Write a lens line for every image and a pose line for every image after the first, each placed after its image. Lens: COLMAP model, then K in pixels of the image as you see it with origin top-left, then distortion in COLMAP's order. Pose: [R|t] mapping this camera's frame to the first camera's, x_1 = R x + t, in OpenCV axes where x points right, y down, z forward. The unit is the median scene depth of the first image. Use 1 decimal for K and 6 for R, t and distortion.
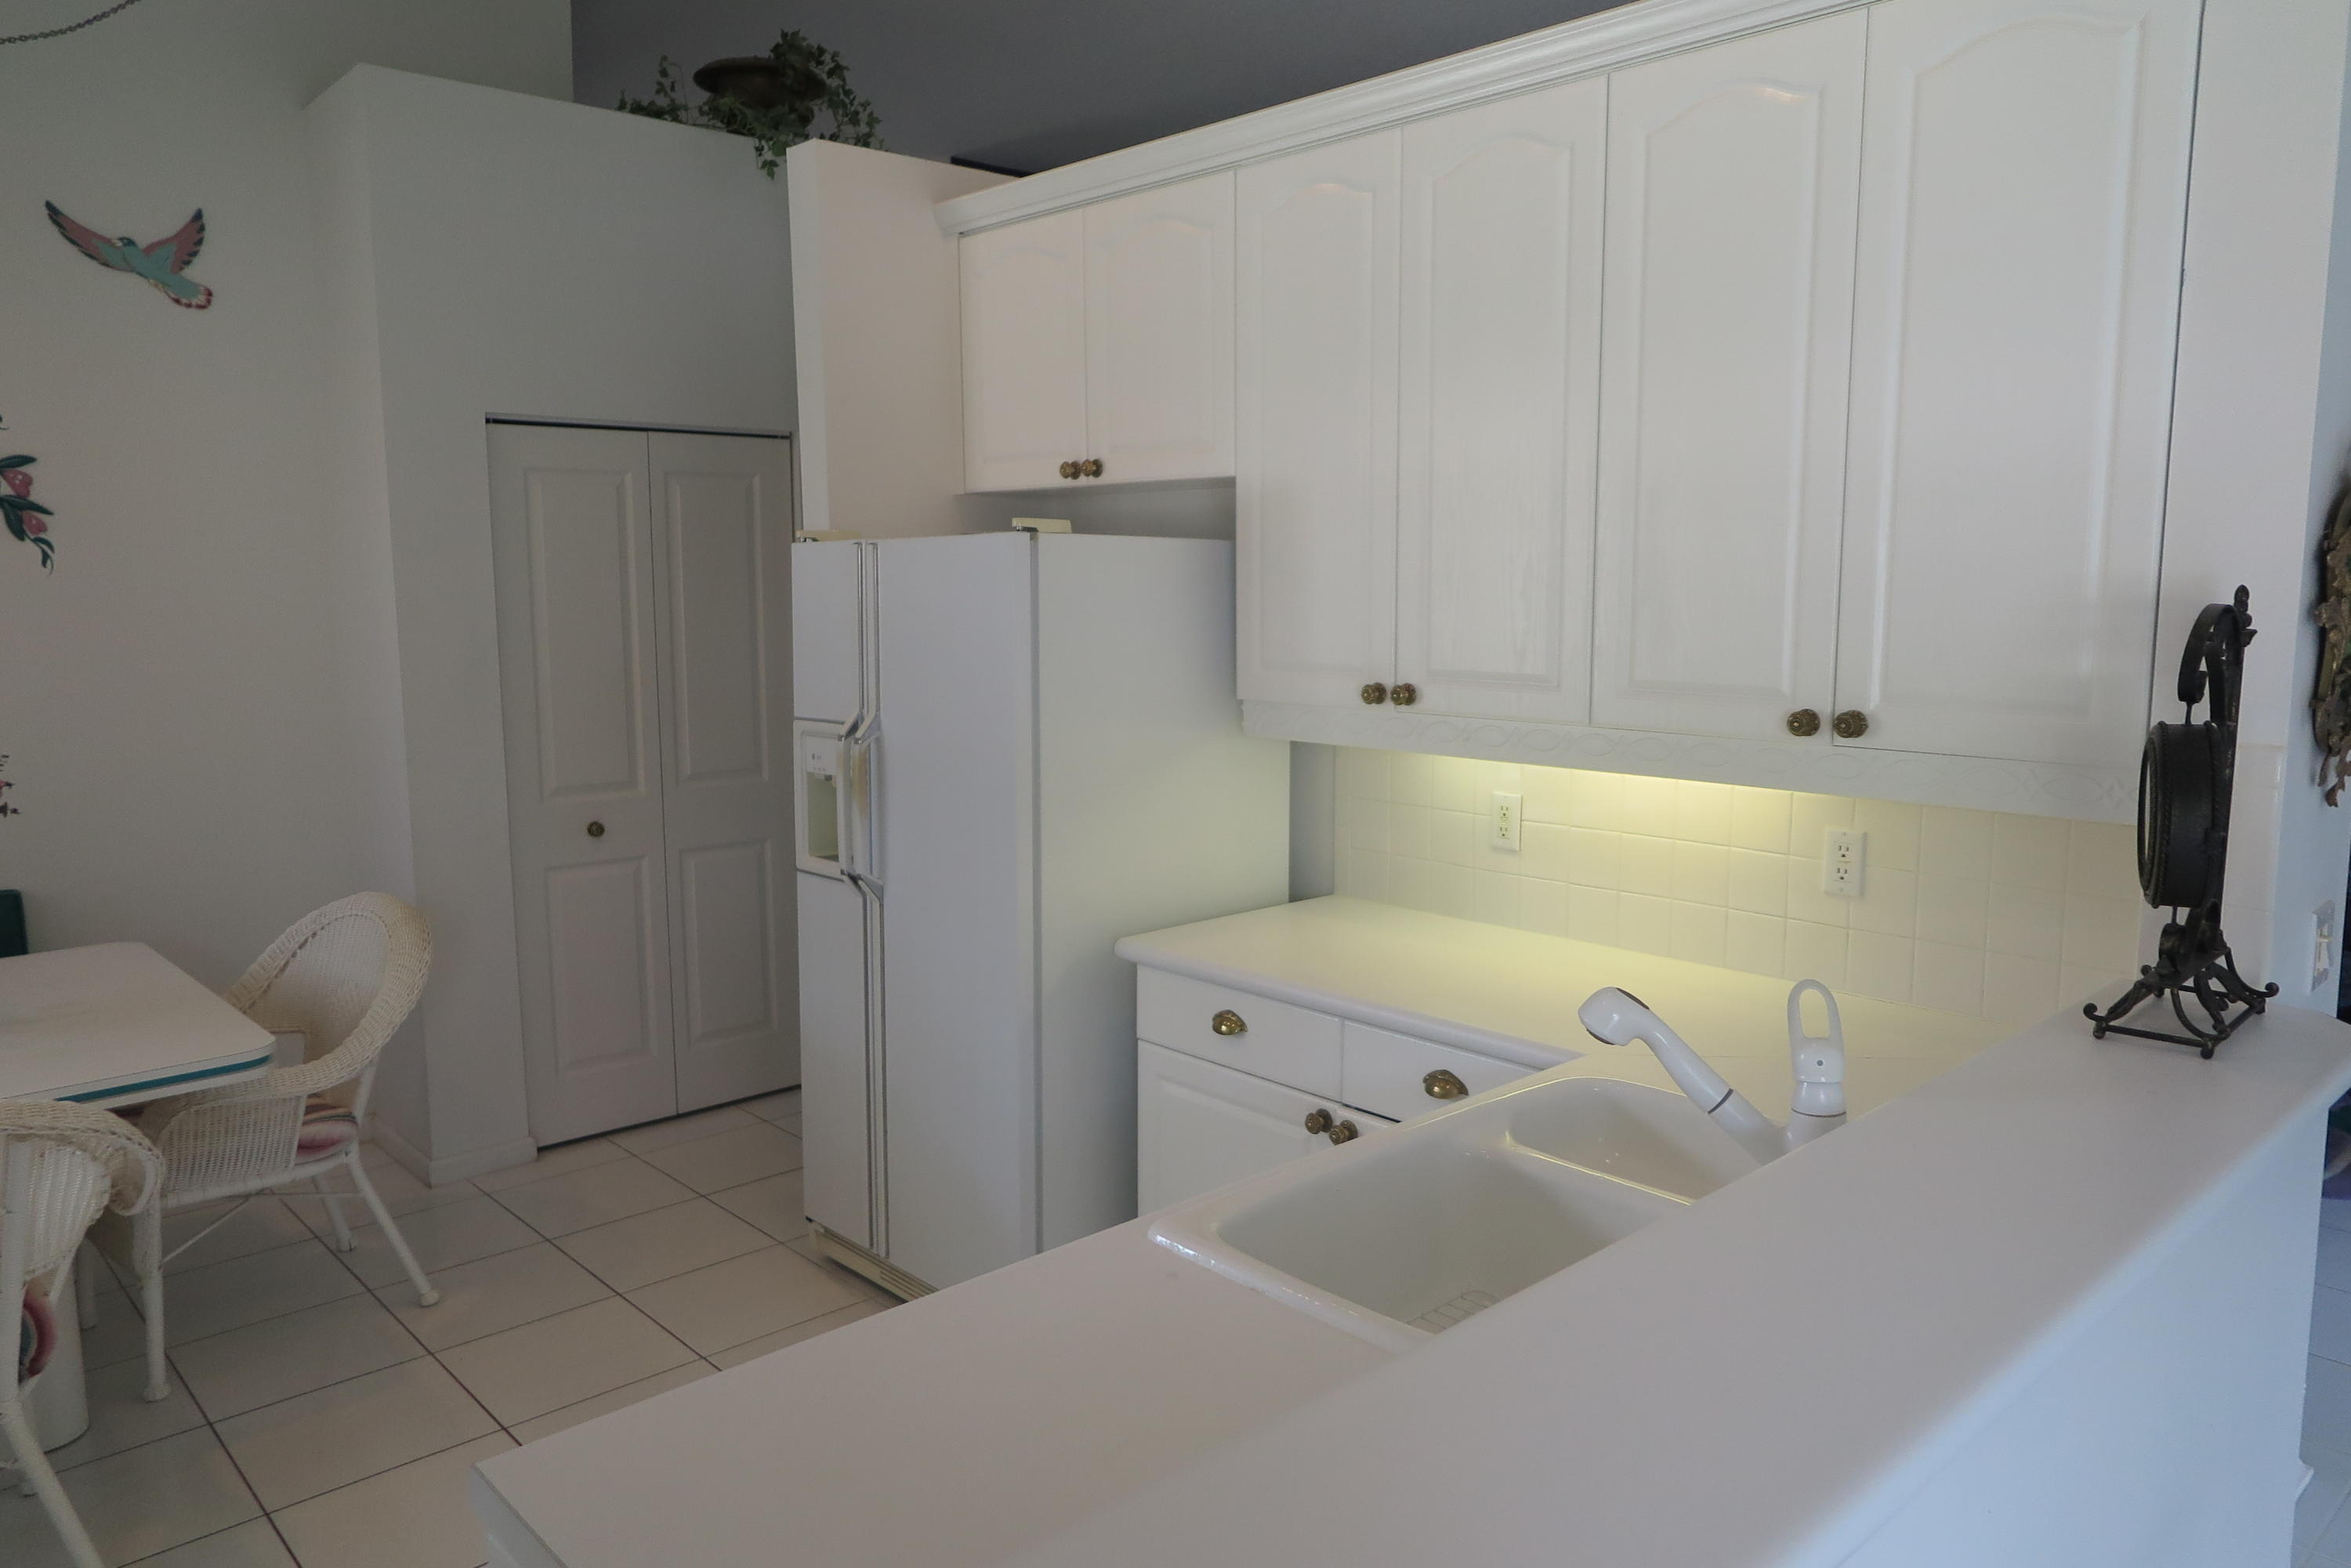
lens RADIAL K [[1616.5, 0, 1169.1], [0, 1616.5, 776.6], [0, 0, 1]] dist [-0.005025, 0.001540]
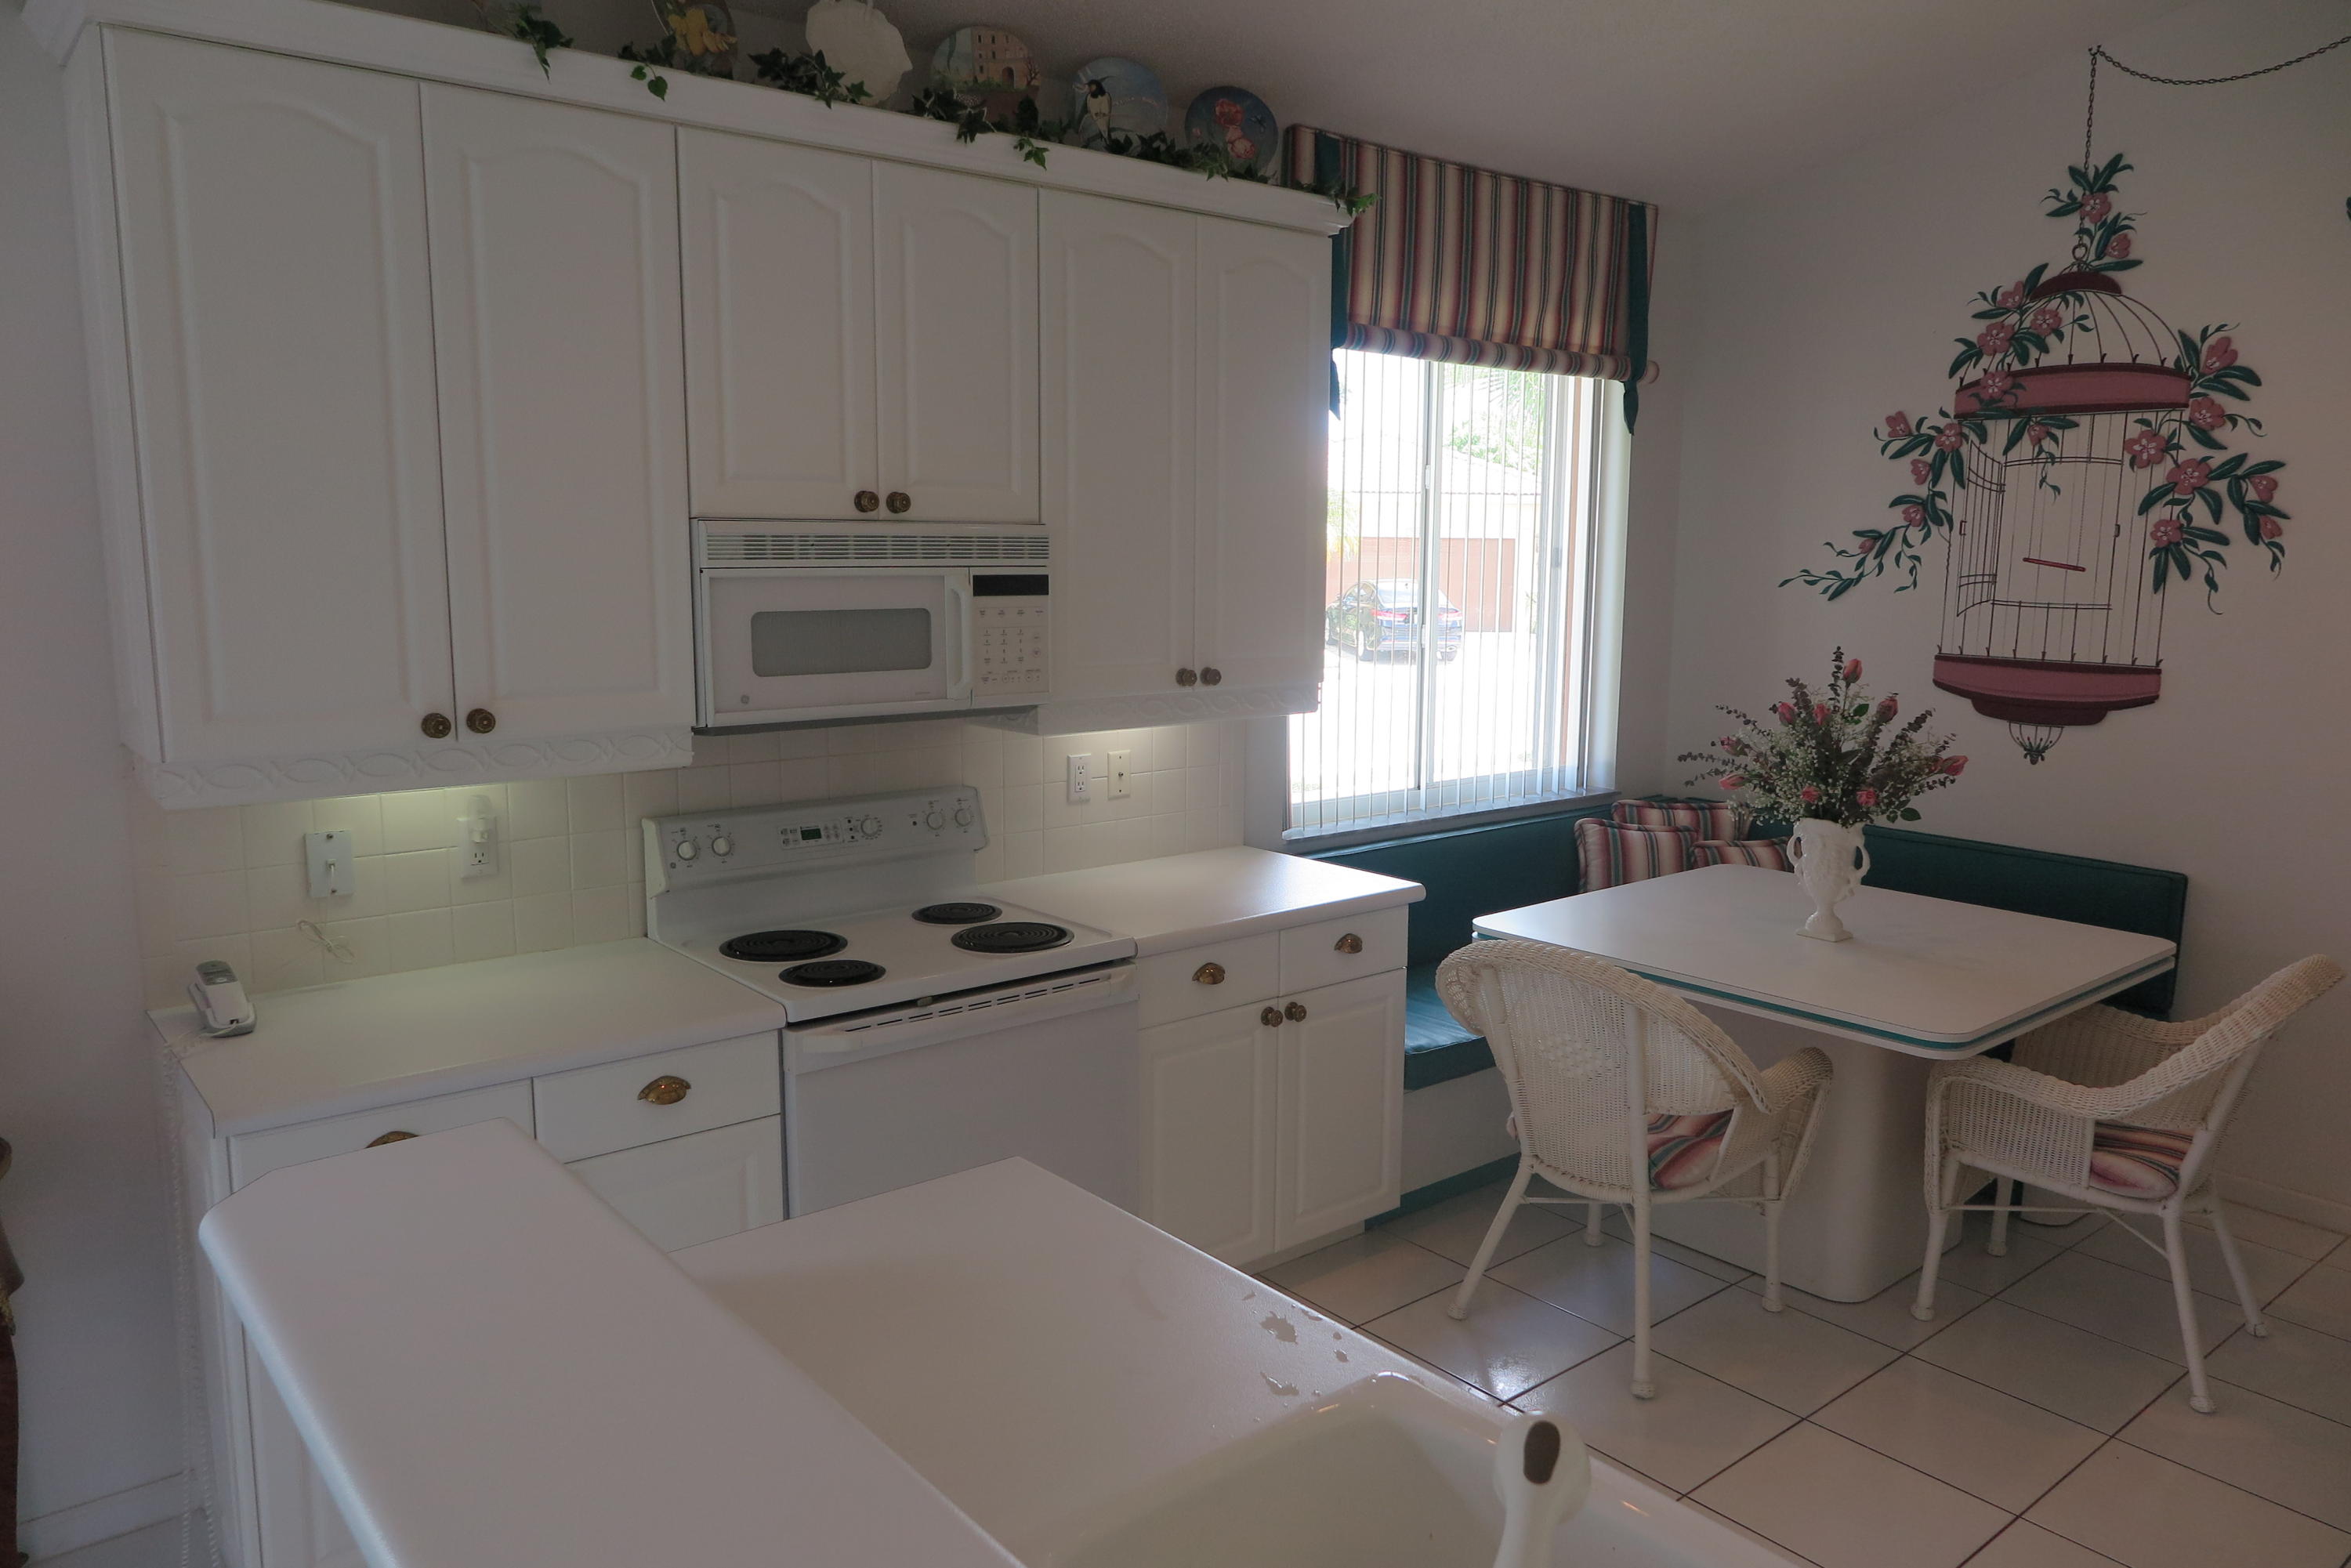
lens RADIAL K [[1612.9, 0, 1172.0], [0, 1612.9, 773.8], [0, 0, 1]] dist [-0.014676, 0.009817]
pose [[-0.056433, 0.153549, -0.986528, 0.355306], [-0.137480, 0.977495, 0.160007, -0.072456], [0.988896, 0.144657, -0.034053, 0.374968]]
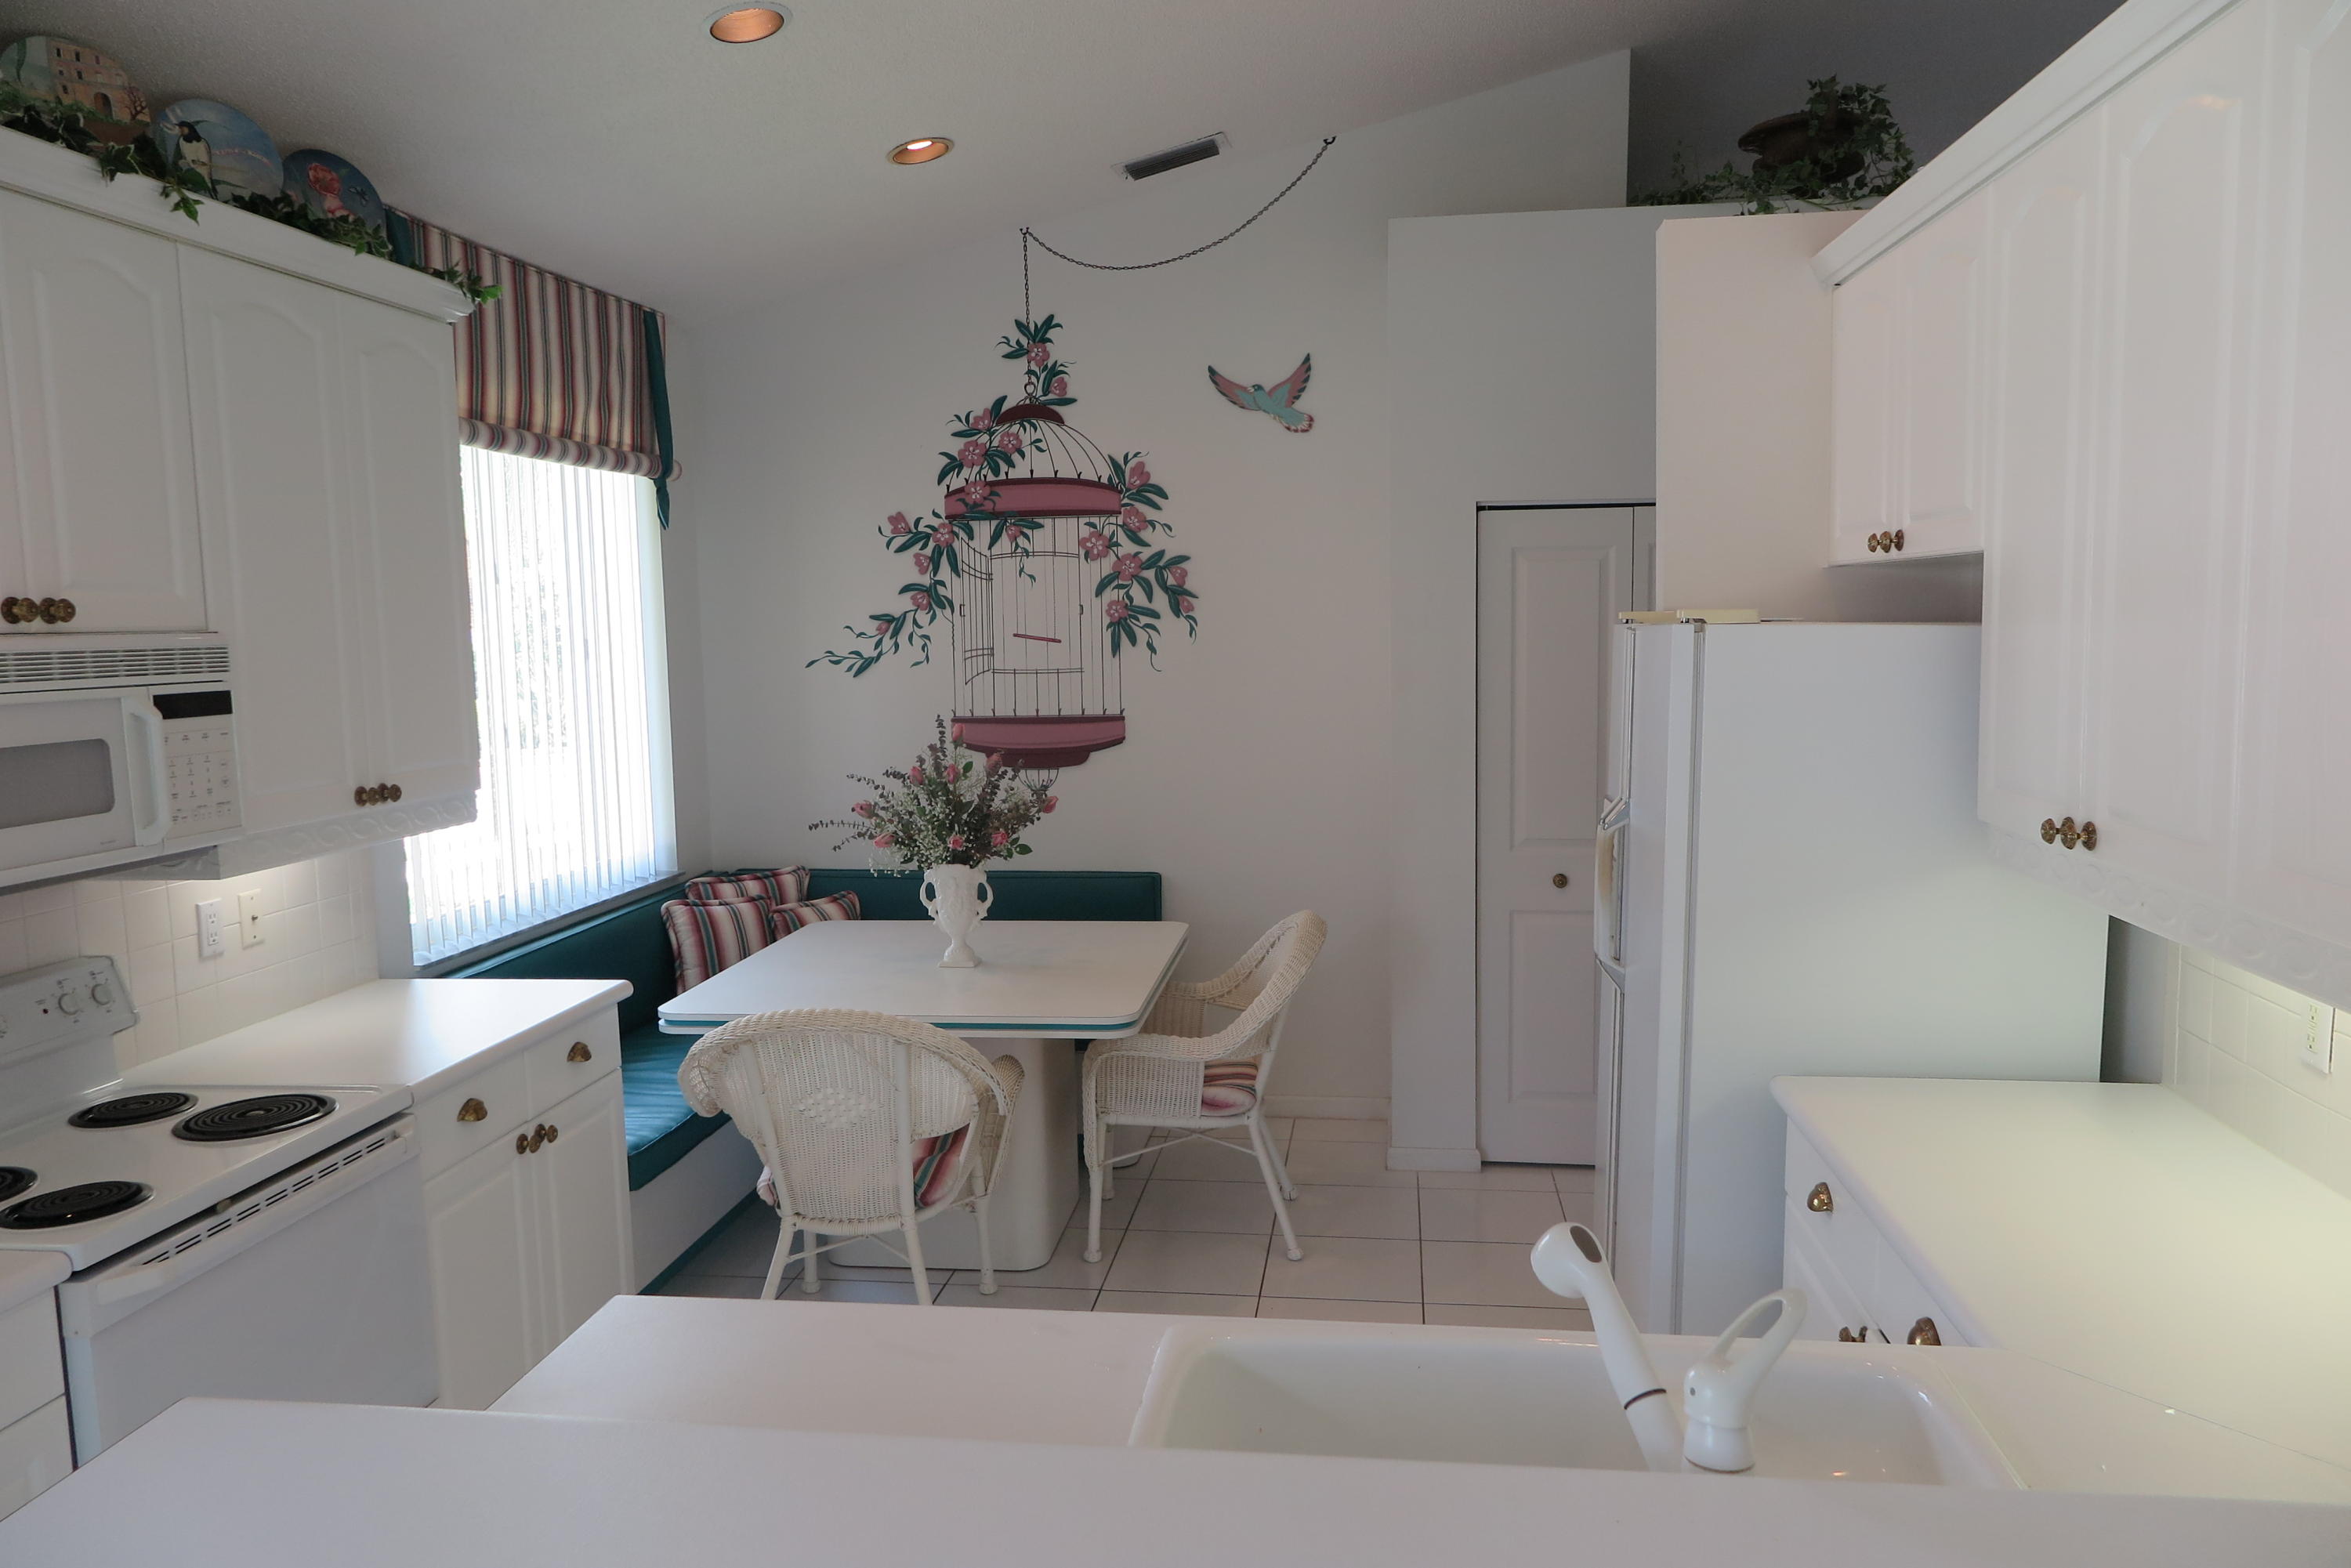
lens RADIAL K [[1612.9, 0, 1172.0], [0, 1612.9, 773.8], [0, 0, 1]] dist [-0.014676, 0.009817]
pose [[0.638060, 0.071680, -0.766643, 0.335554], [-0.085152, 0.996119, 0.022266, -0.045231], [0.765264, 0.051074, 0.641688, 0.131497]]
